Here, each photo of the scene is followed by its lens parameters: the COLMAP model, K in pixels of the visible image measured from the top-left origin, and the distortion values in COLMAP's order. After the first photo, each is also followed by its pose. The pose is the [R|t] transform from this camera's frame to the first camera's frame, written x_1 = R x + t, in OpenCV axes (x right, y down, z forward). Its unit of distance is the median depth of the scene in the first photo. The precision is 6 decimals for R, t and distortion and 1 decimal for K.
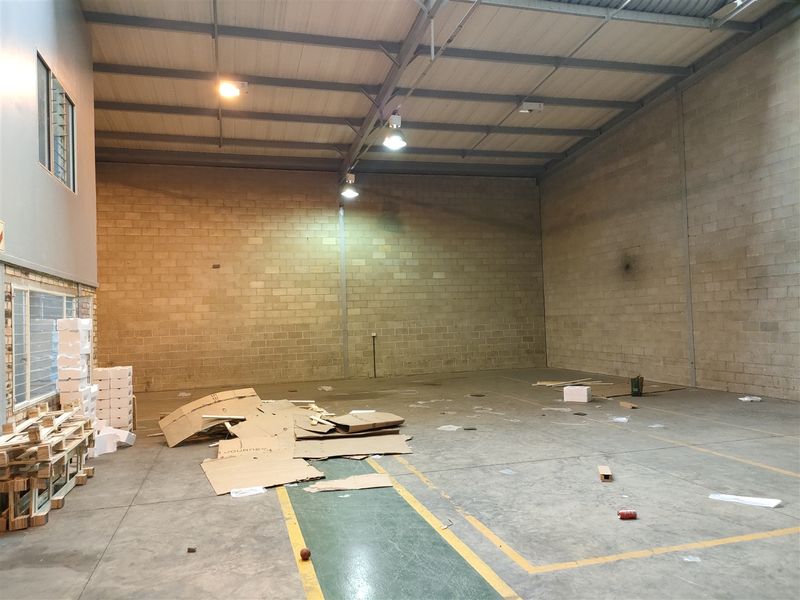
lens RADIAL K [[574.5, 0, 398.5], [0, 574.5, 297.3], [0, 0, 1]] dist [0.070408, -0.002745]
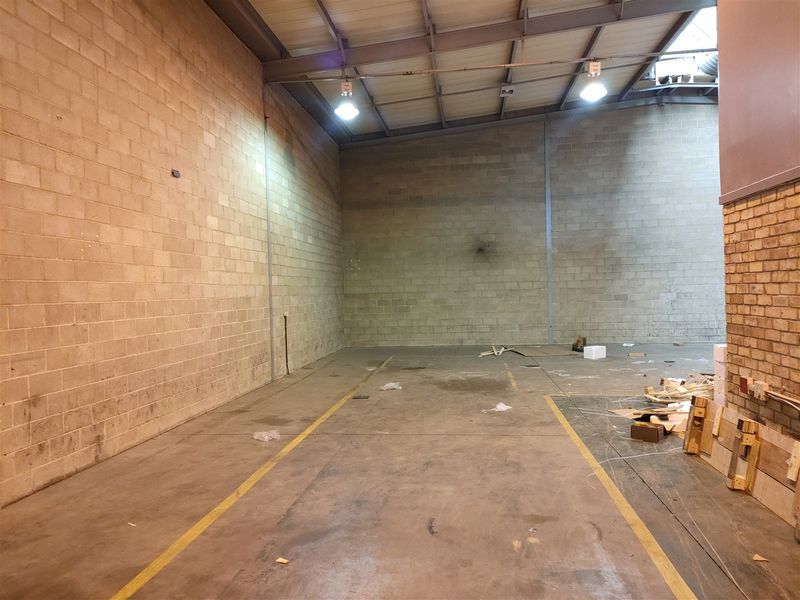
lens RADIAL K [[574.5, 0, 398.5], [0, 574.5, 297.3], [0, 0, 1]] dist [0.070408, -0.002745]
pose [[0.409662, 0.012418, 0.912153, -0.720121], [-0.022292, 0.999745, -0.003599, 0.049623], [-0.911965, -0.018859, 0.409834, 0.669254]]
